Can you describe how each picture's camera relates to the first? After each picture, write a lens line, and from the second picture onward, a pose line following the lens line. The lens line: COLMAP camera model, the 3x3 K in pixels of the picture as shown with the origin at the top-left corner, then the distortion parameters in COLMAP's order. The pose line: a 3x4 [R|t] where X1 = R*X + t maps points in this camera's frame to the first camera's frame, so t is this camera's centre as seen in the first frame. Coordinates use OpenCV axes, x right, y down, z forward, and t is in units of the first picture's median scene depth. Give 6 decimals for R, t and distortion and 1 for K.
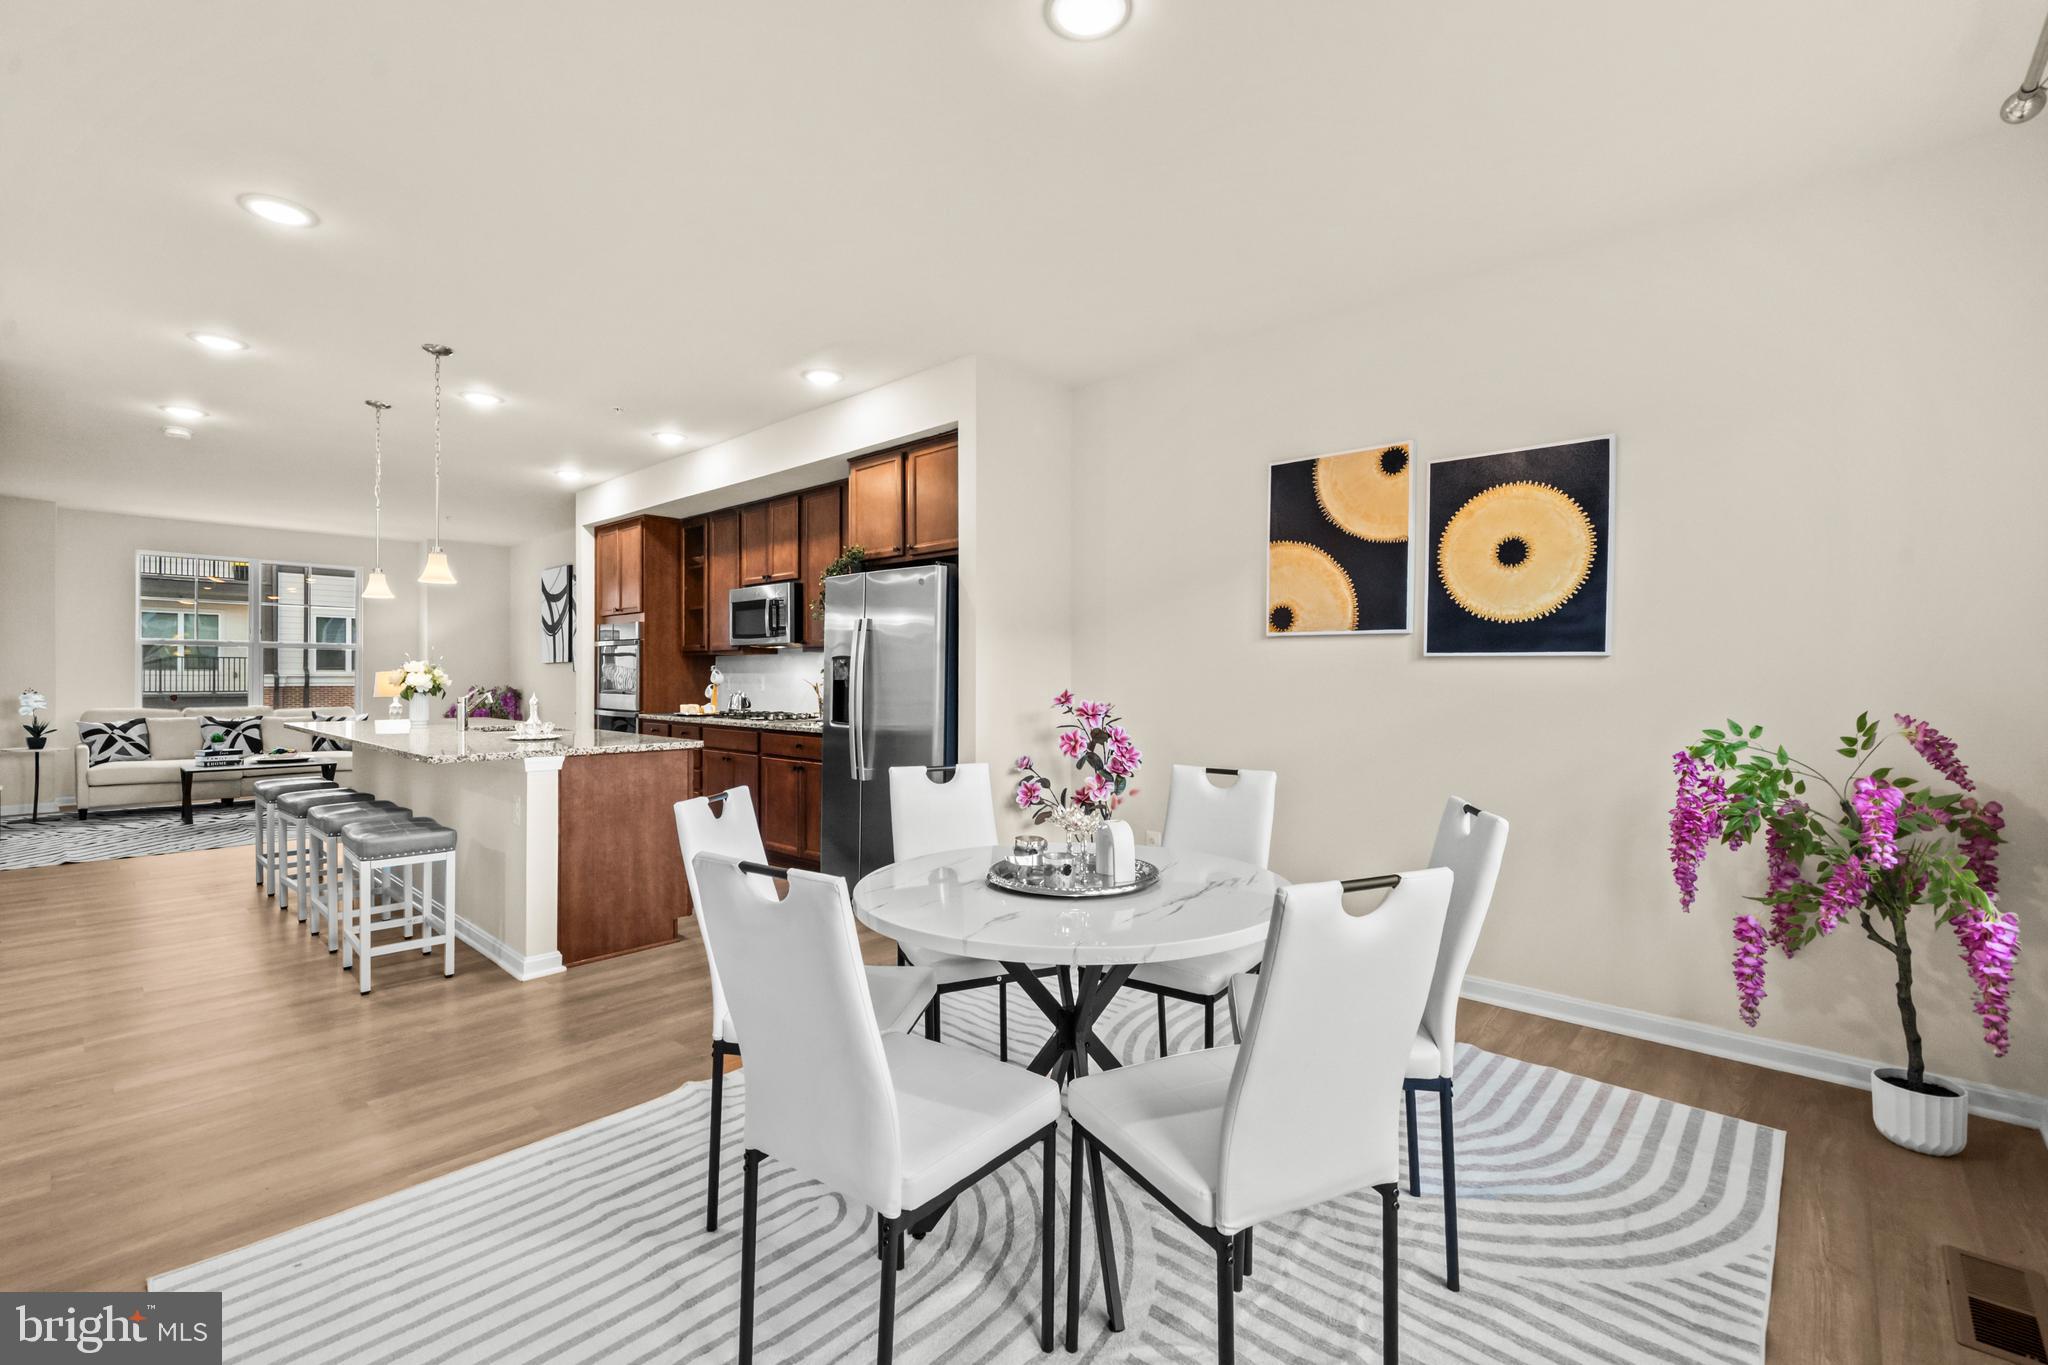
lens RADIAL K [[904.4, 0, 1012.2], [0, 904.4, 678.6], [0, 0, 1]] dist [-0.004459, -0.000277]
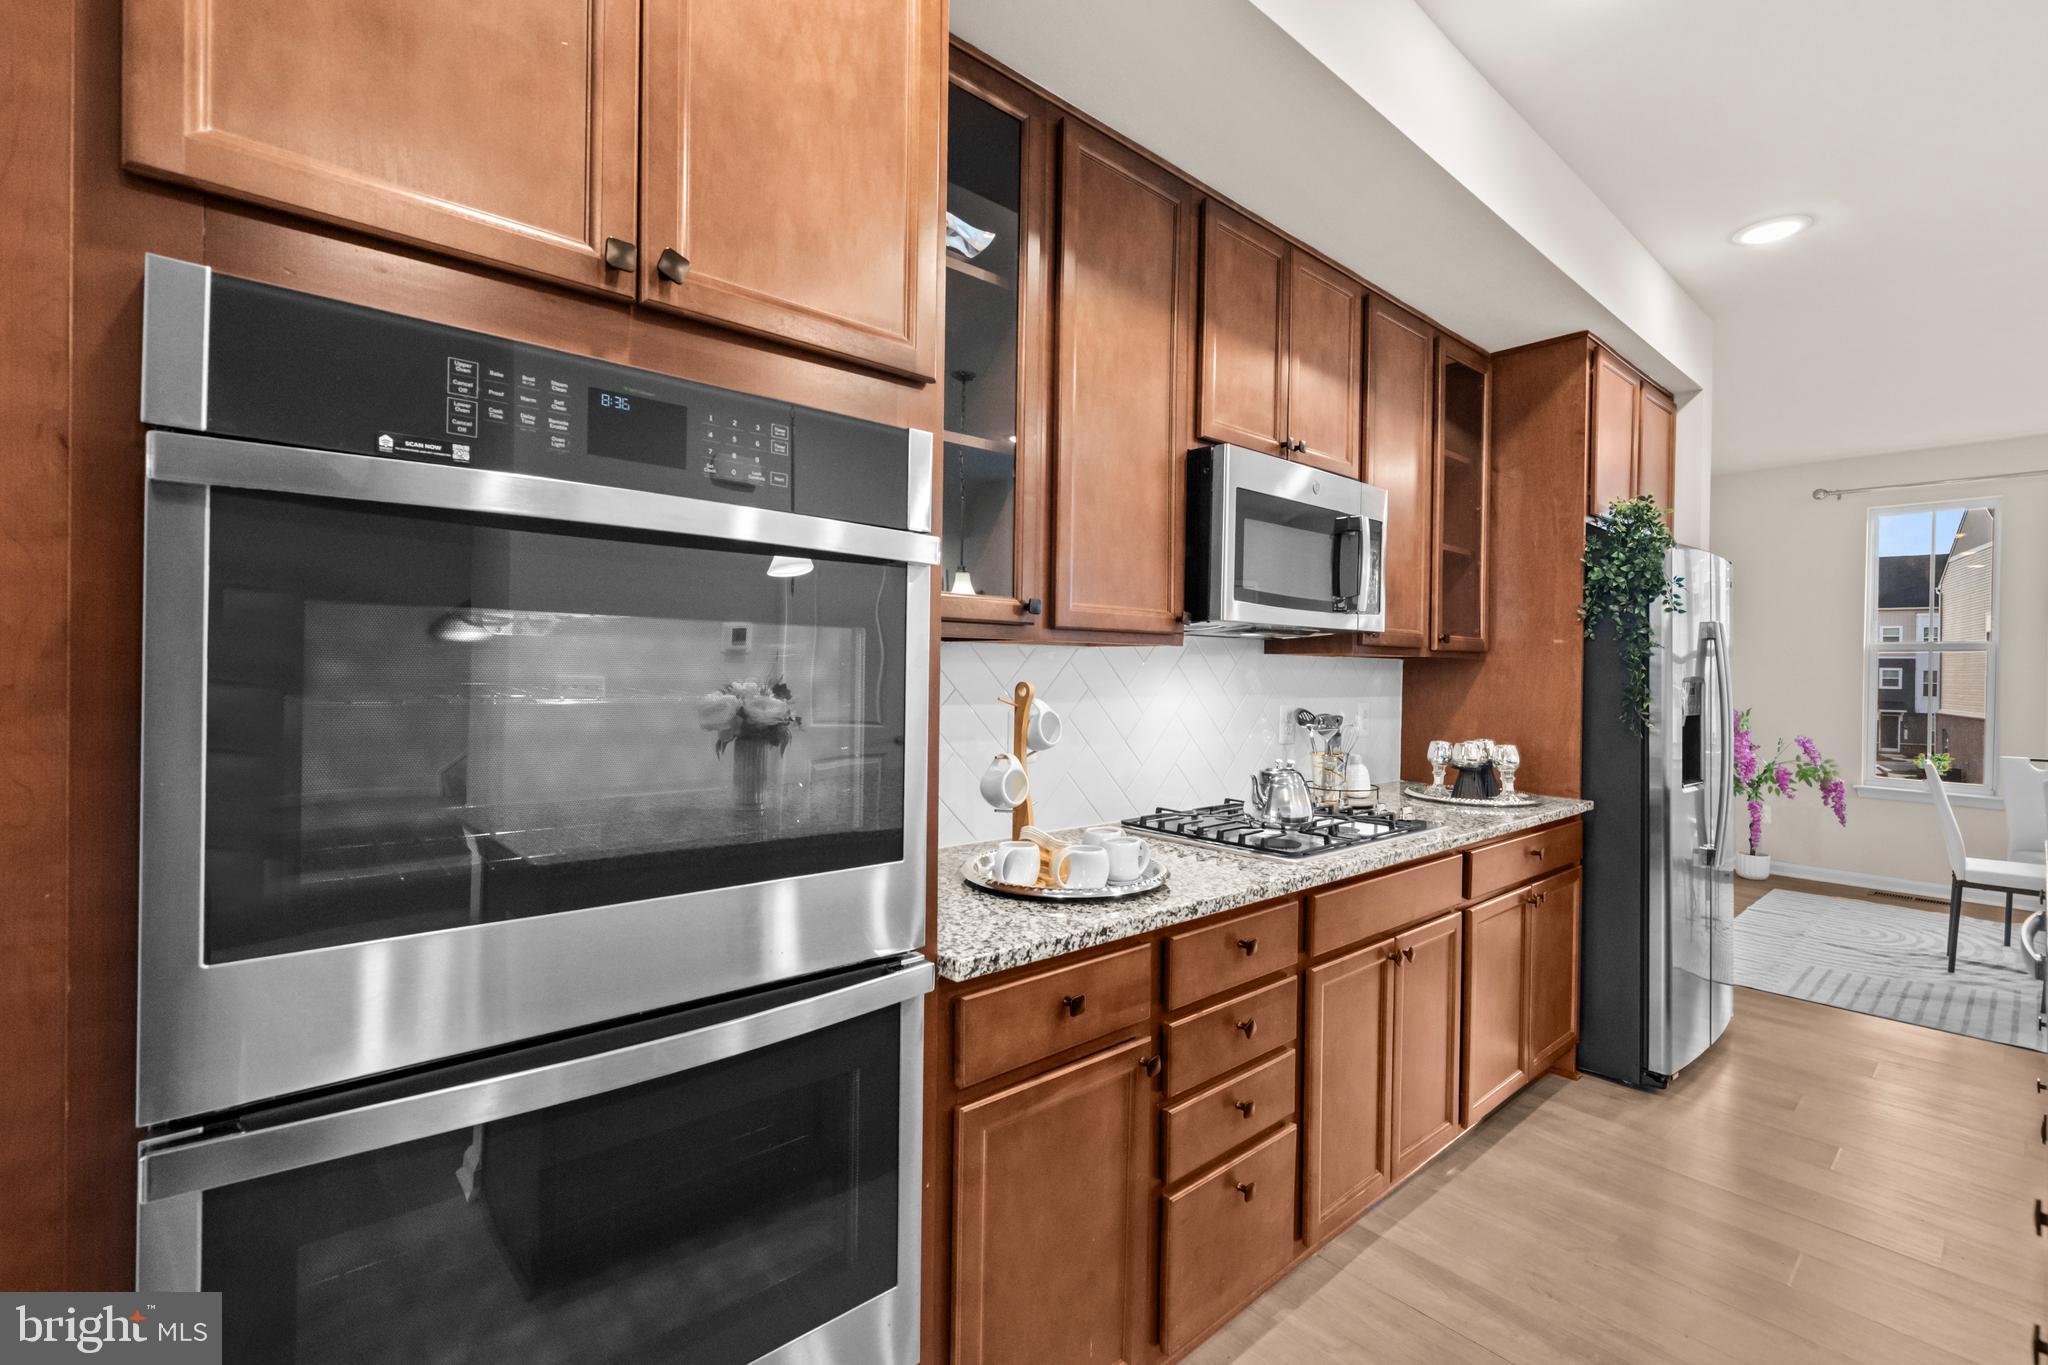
lens RADIAL K [[904.4, 0, 1036.4], [0, 904.4, 670.8], [0, 0, 1]] dist [-0.004459, -0.000277]
pose [[0.101565, -0.002457, 0.994826, -0.552558], [-0.013440, 0.999902, 0.003842, -0.017215], [-0.994738, -0.013760, 0.101522, 0.909375]]
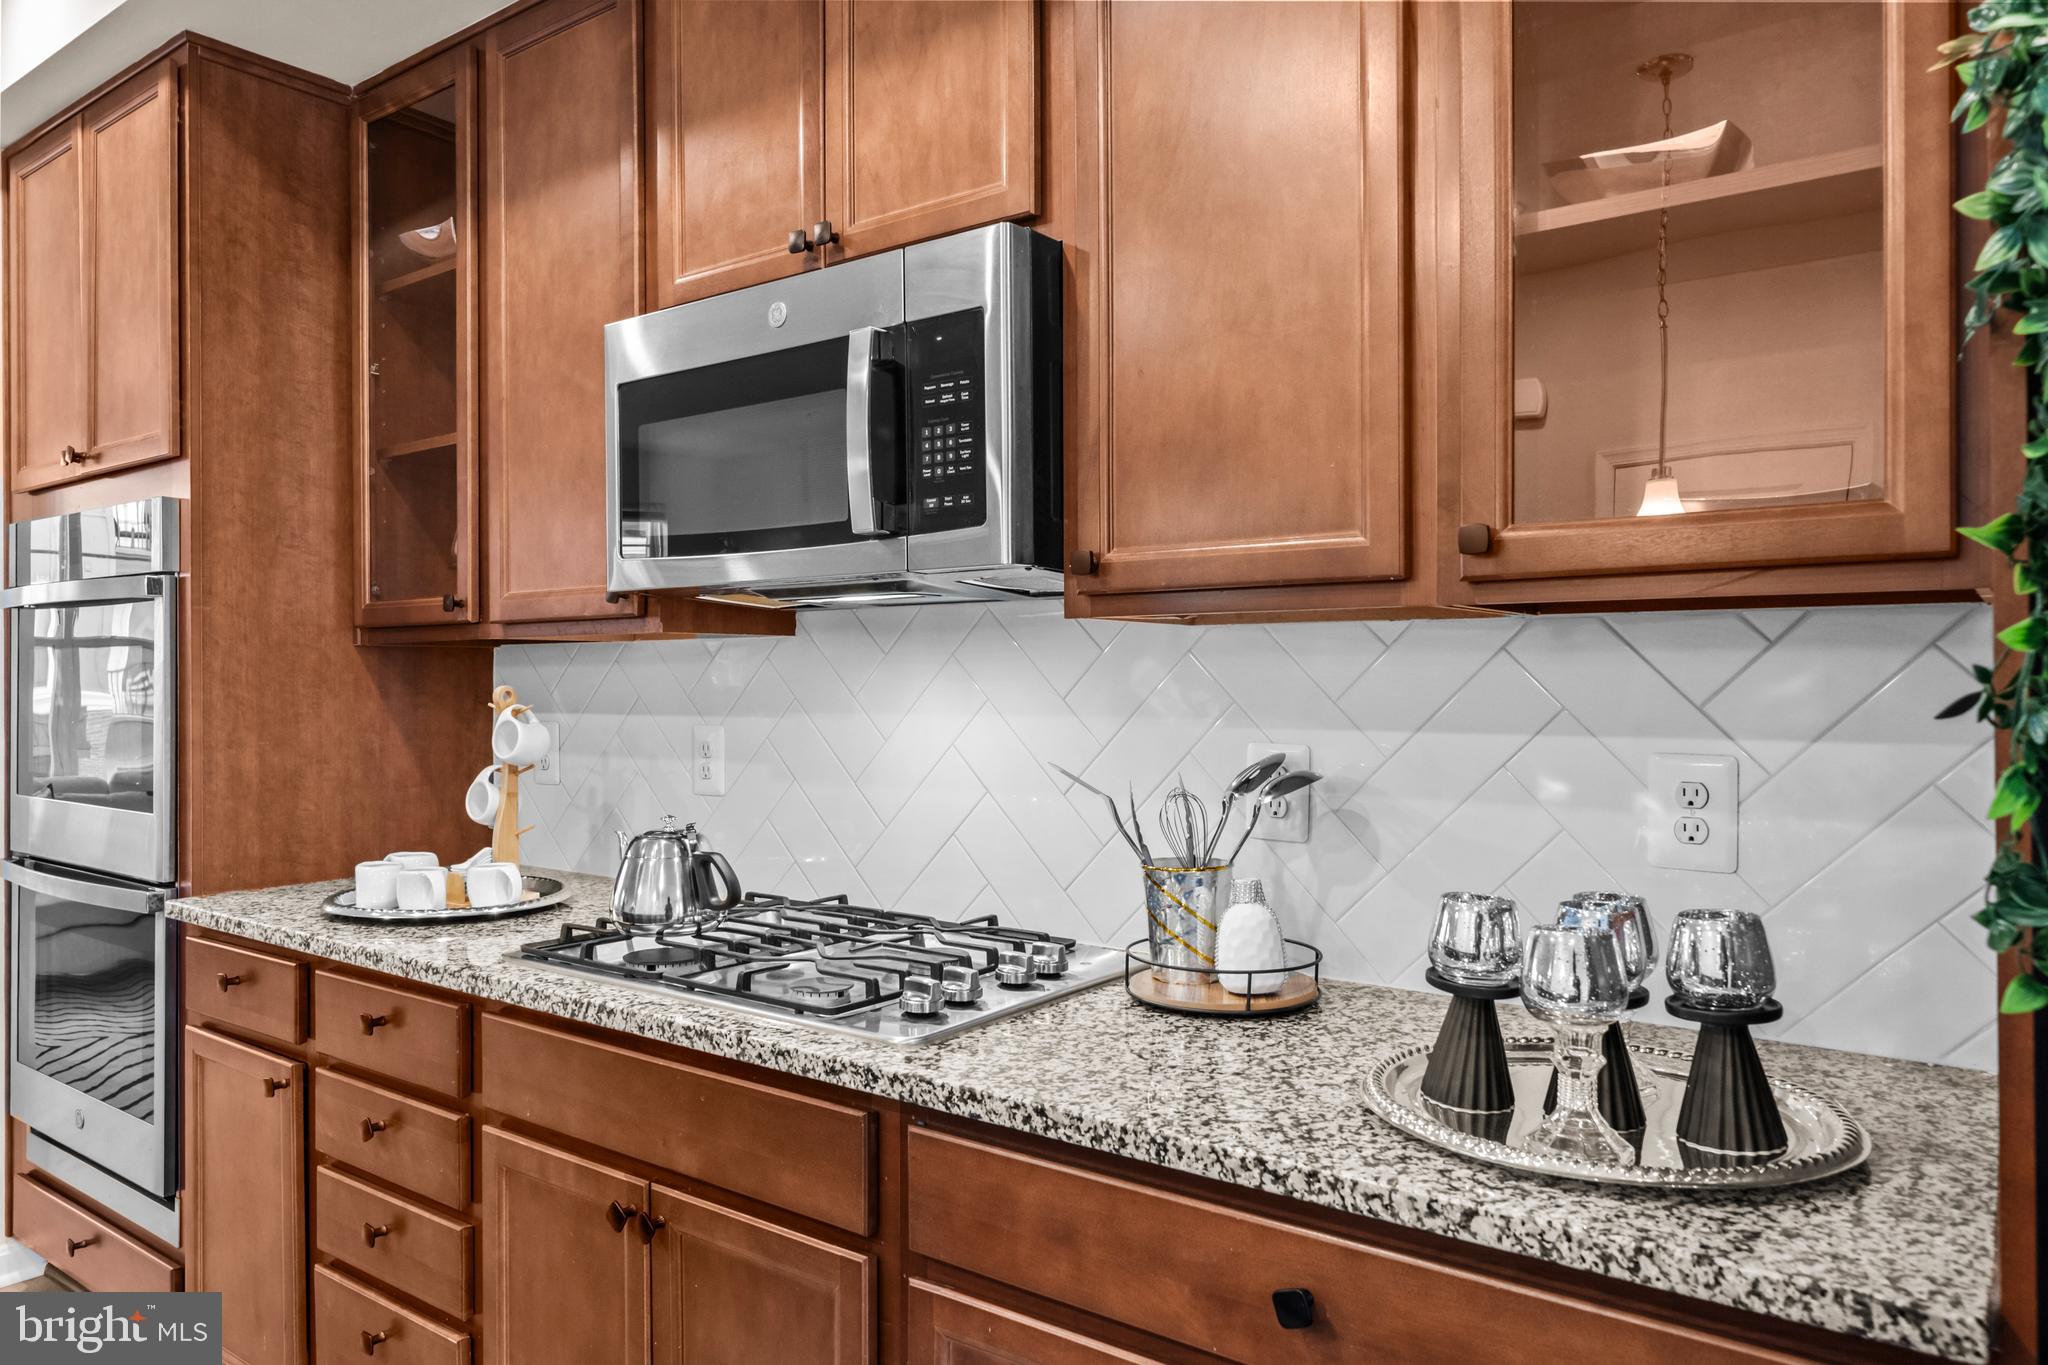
lens RADIAL K [[1326.8, 0, 1036.7], [0, 1326.8, 673.6], [0, 0, 1]] dist [-0.009321, -0.002779]
pose [[0.992115, -0.007529, 0.125106, -0.221625], [0.007896, 0.999966, -0.002439, -0.014611], [-0.125083, 0.003408, 0.992140, 0.602988]]
